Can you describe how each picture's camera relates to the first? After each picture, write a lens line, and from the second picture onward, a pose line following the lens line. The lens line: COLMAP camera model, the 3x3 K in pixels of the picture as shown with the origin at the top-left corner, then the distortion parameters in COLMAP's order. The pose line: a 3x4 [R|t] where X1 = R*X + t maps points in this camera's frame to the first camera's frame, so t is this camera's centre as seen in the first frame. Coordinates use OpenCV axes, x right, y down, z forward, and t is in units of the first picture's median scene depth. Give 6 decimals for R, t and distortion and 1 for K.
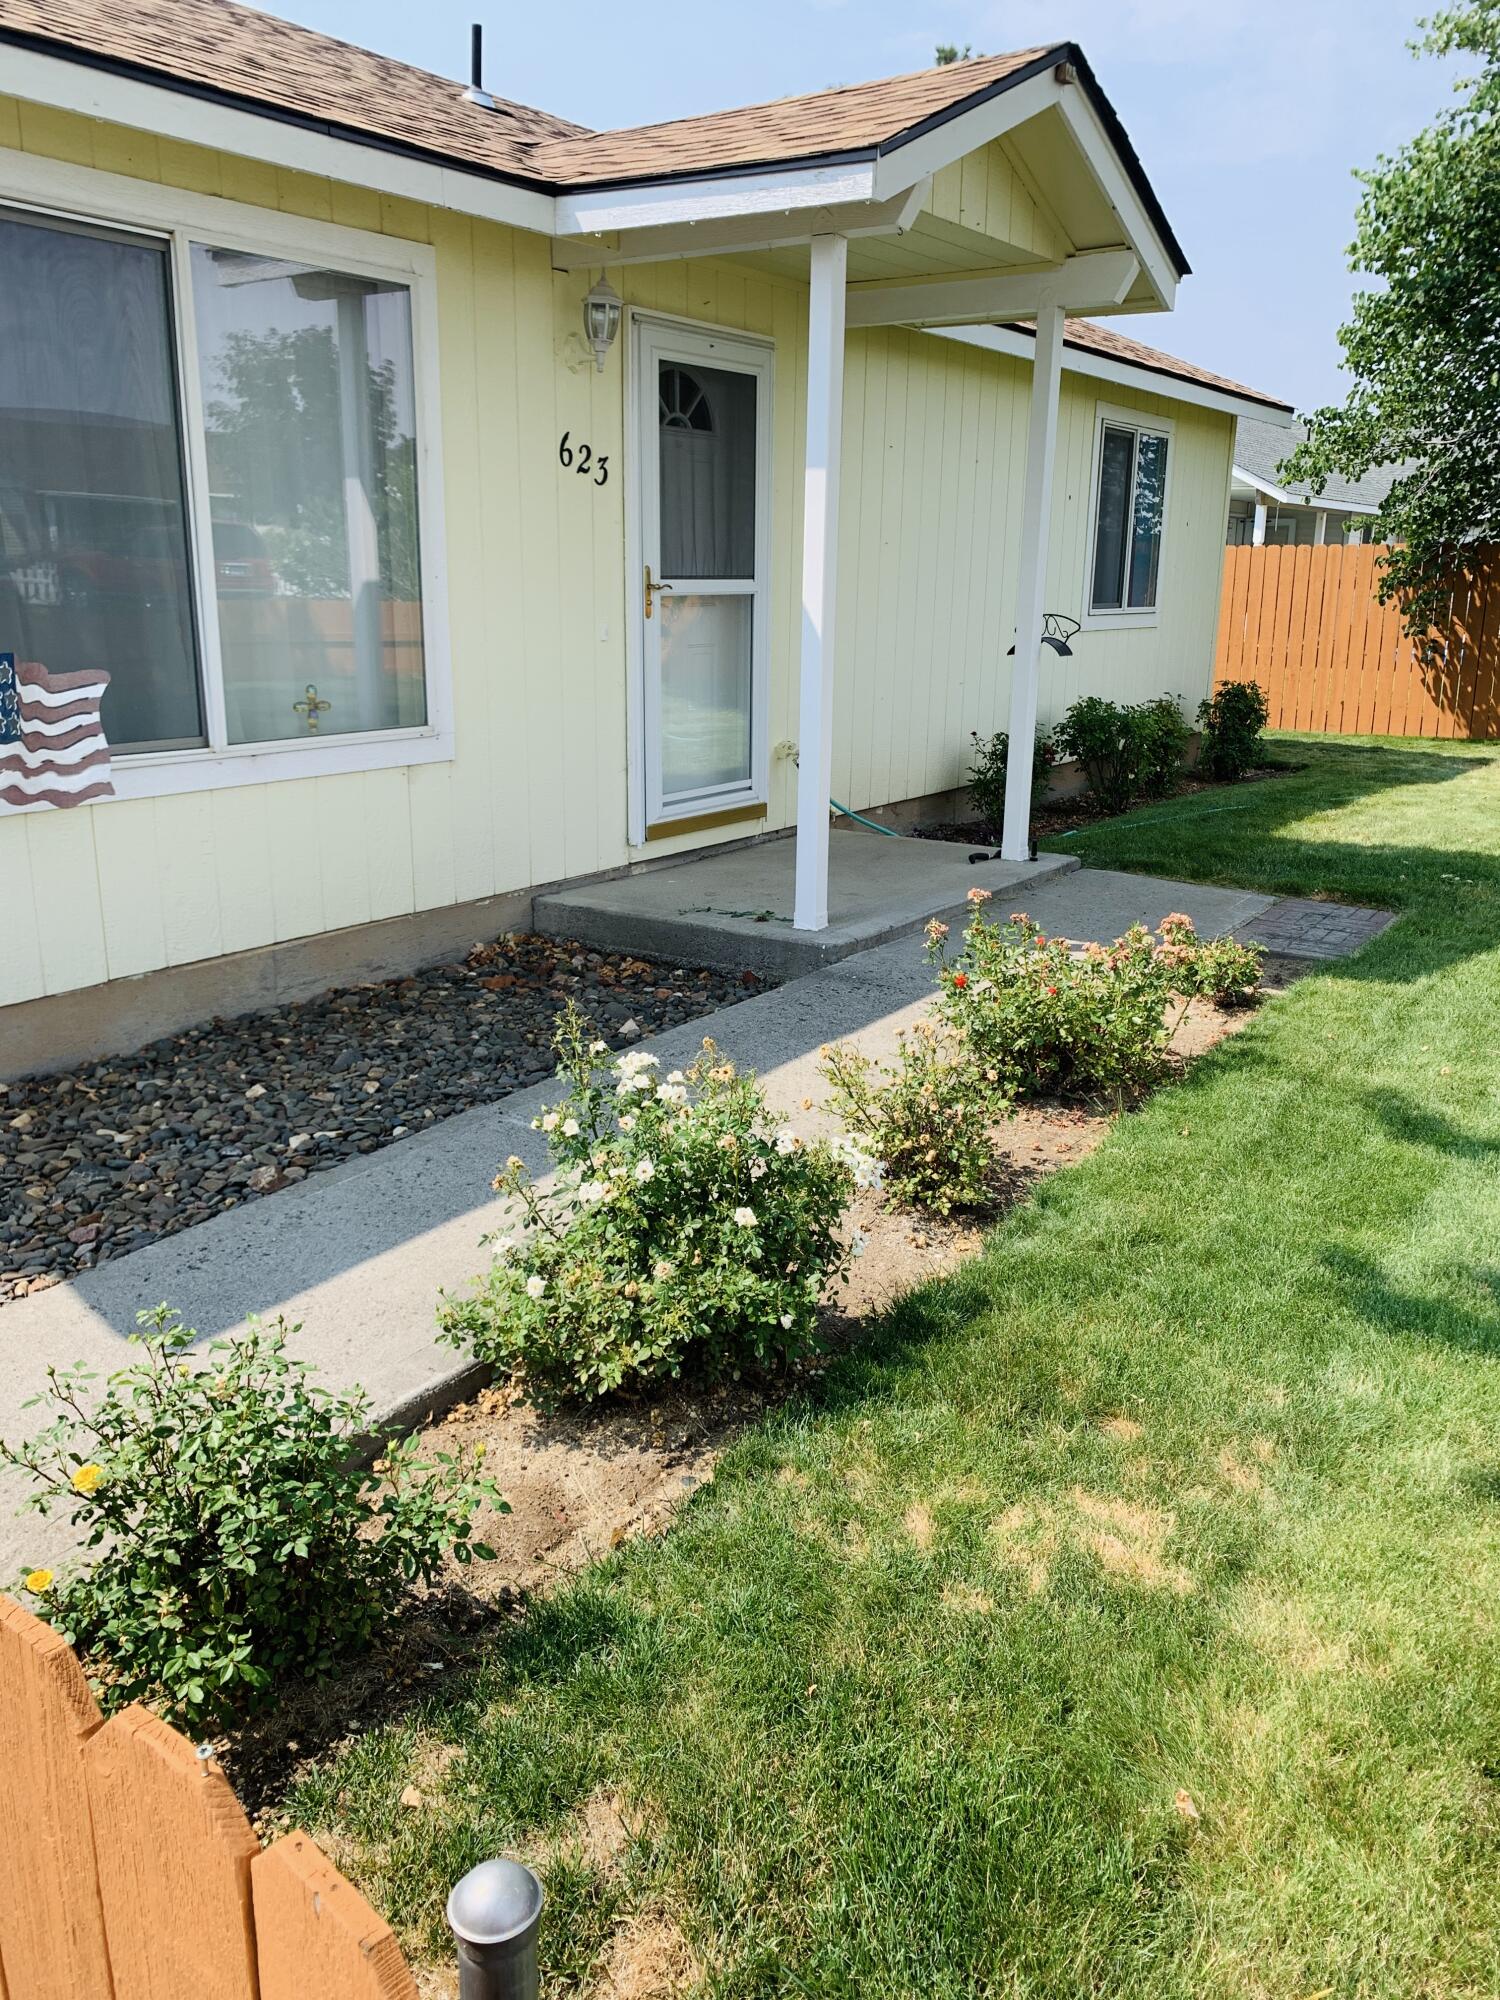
lens RADIAL K [[1539.6, 0, 750.0], [0, 1539.6, 1000.0], [0, 0, 1]] dist [0.003699, -0.001284]
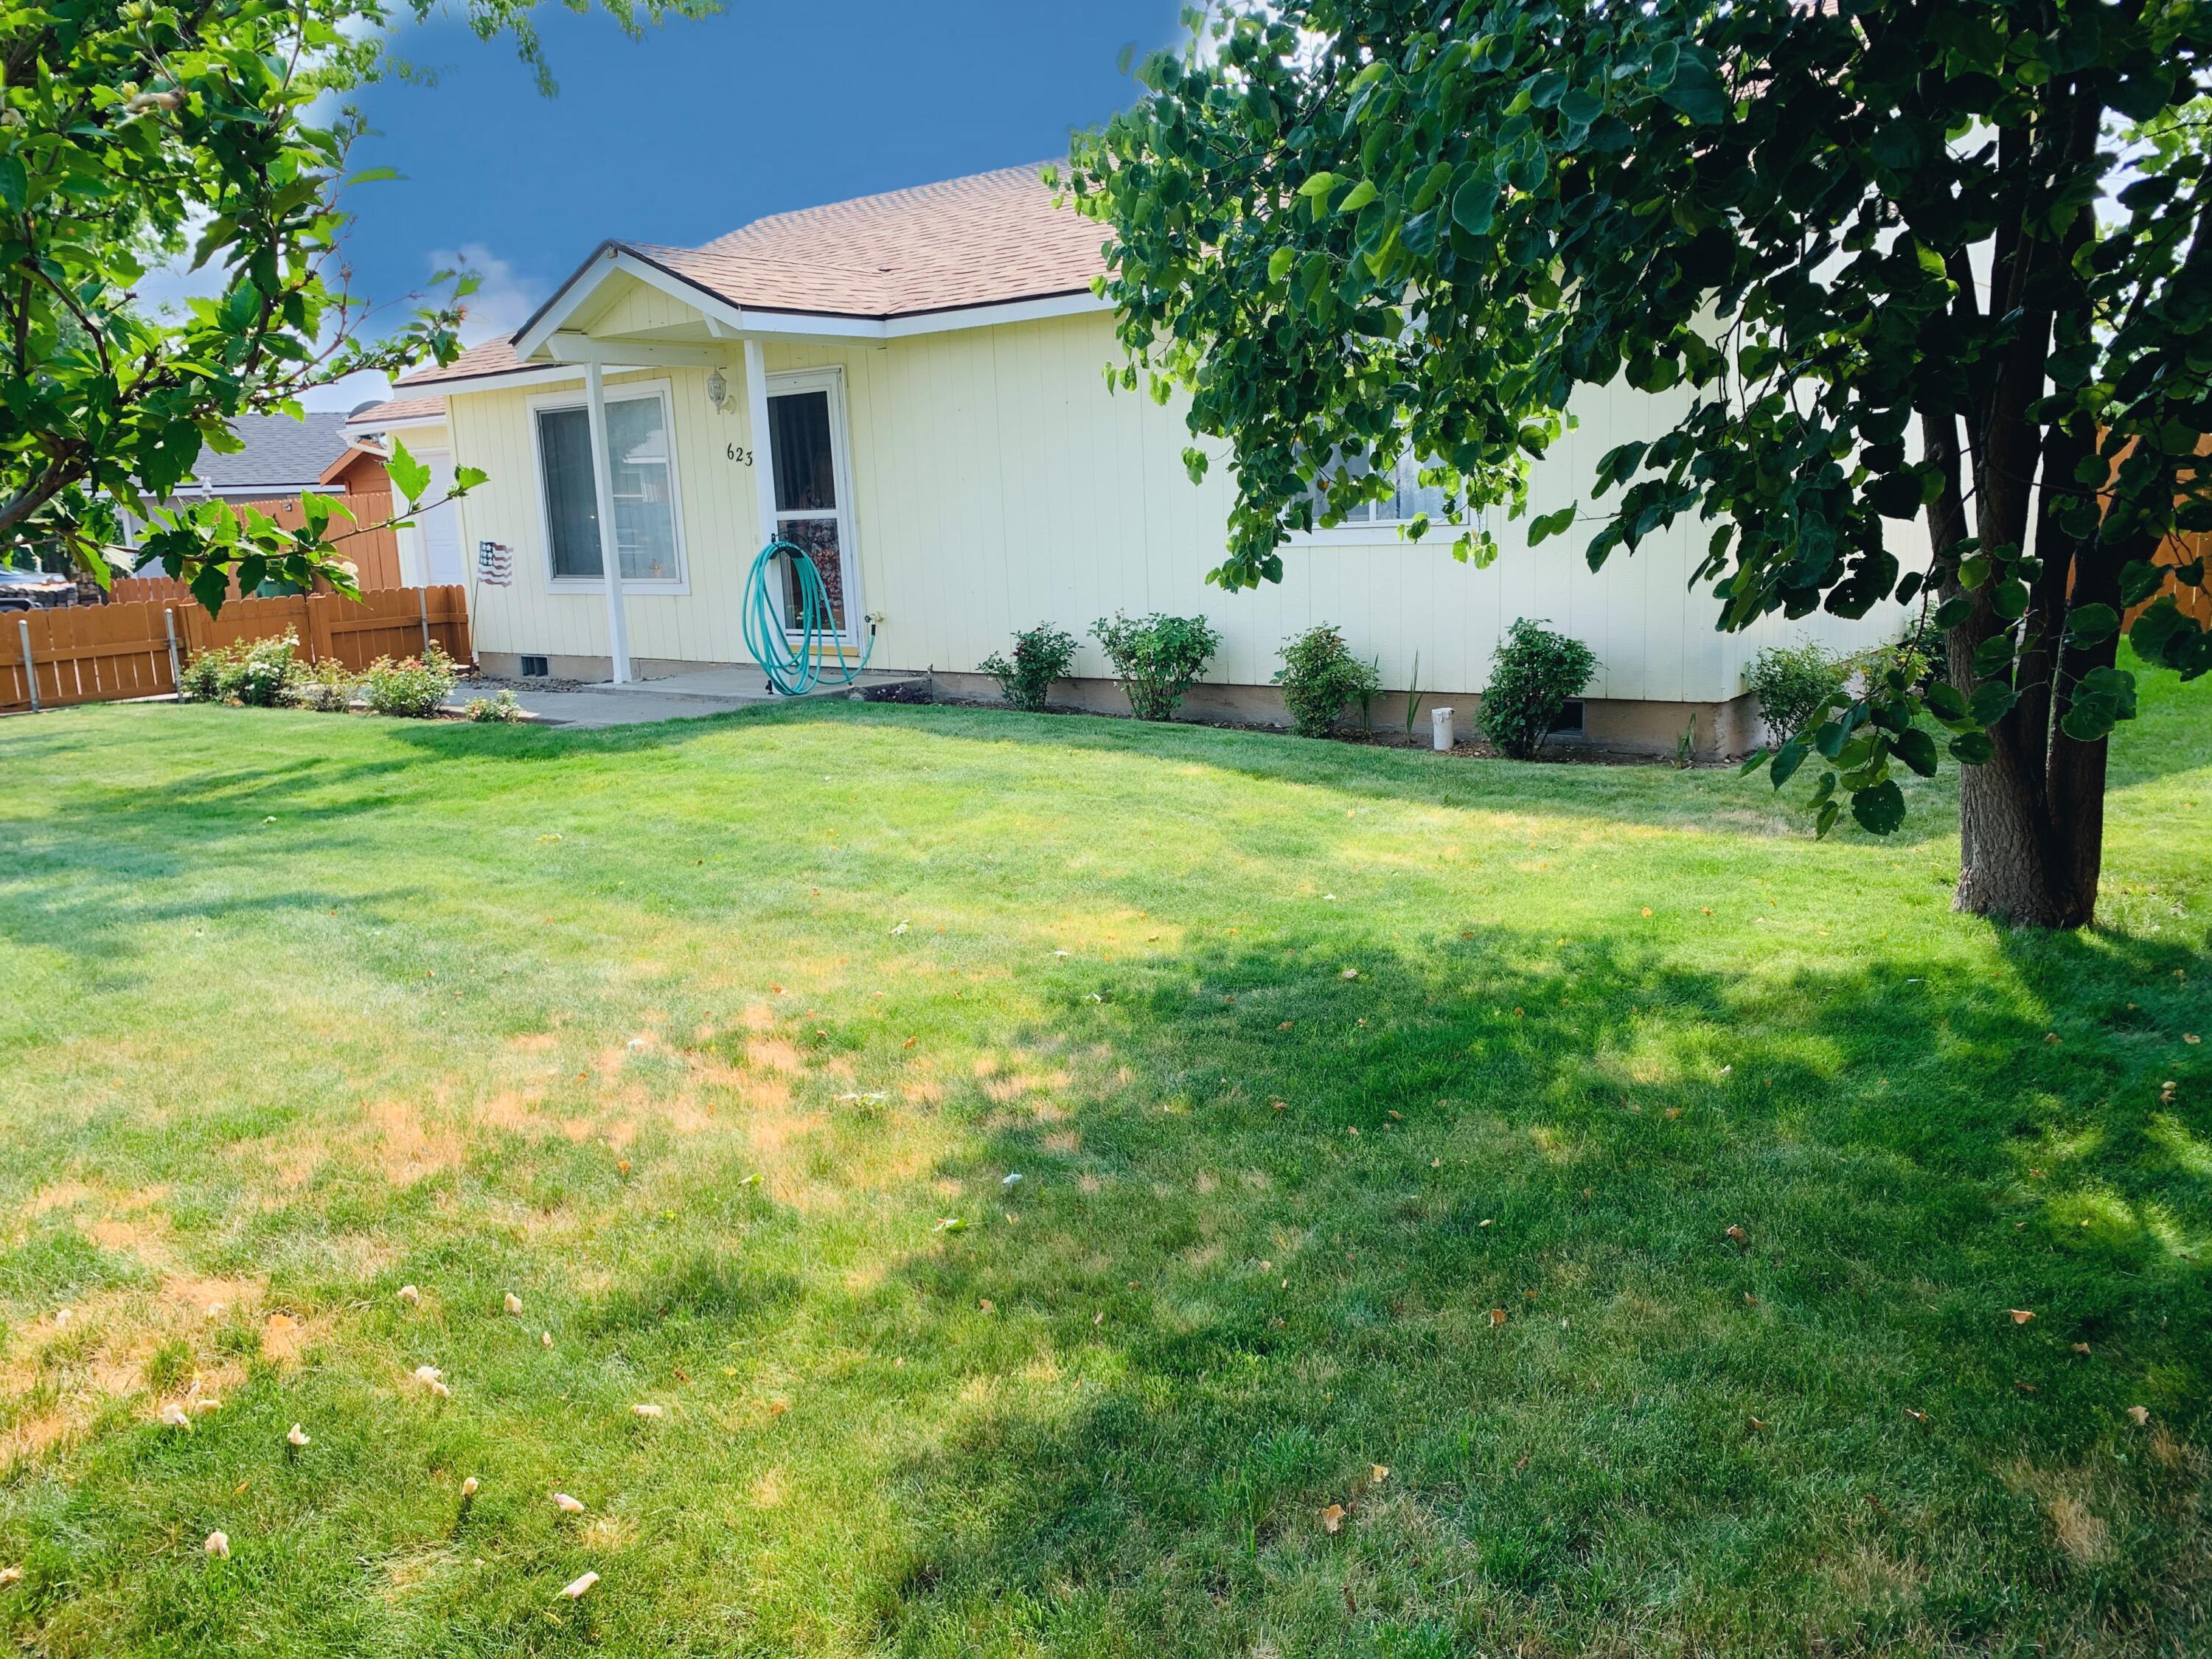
lens RADIAL K [[1702.8, 0, 1106.0], [0, 1702.8, 829.5], [0, 0, 1]] dist [0.003699, -0.001284]
pose [[-0.066106, 0.165143, -0.984052, 2.126652], [-0.241624, 0.954208, 0.176366, -0.390076], [0.968116, 0.249429, -0.023176, 1.630388]]
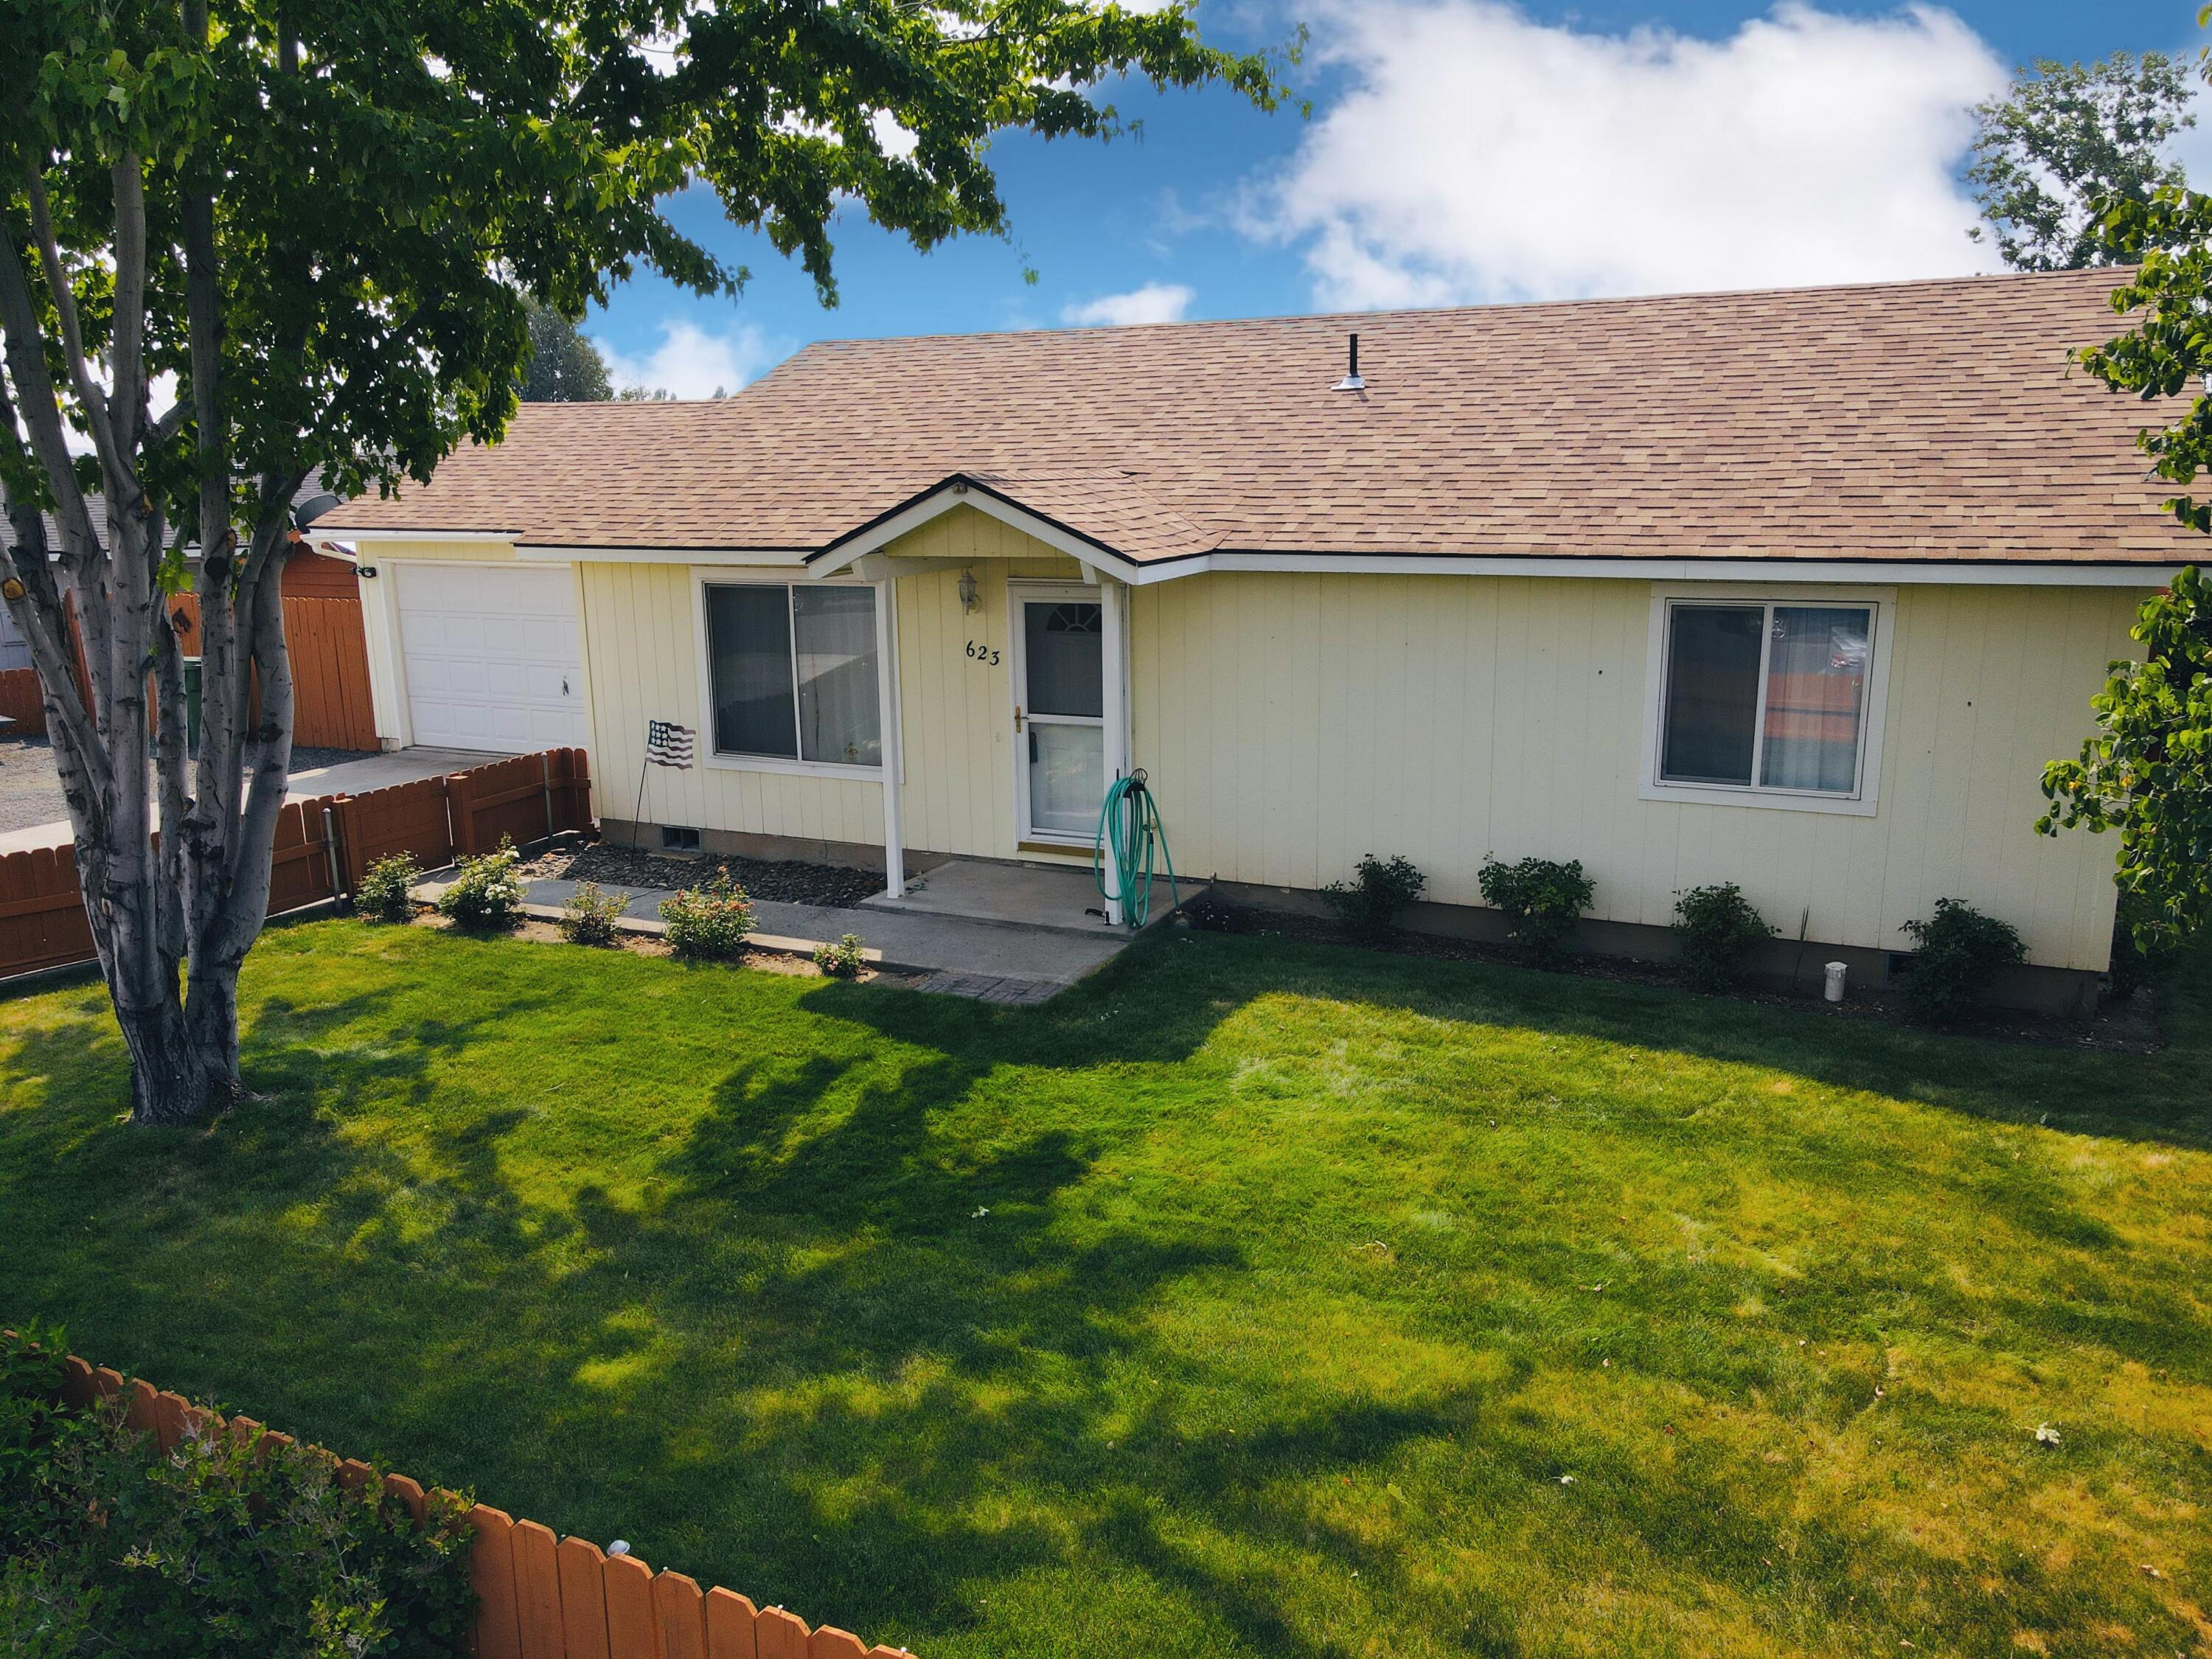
lens RADIAL K [[1634.1, 0, 1106.0], [0, 1634.1, 829.5], [0, 0, 1]] dist [-0.005527, -0.002153]
pose [[0.158341, 0.190033, -0.968925, 2.009870], [-0.254138, 0.956087, 0.145984, -0.480122], [0.954118, 0.223126, 0.199682, 0.775882]]
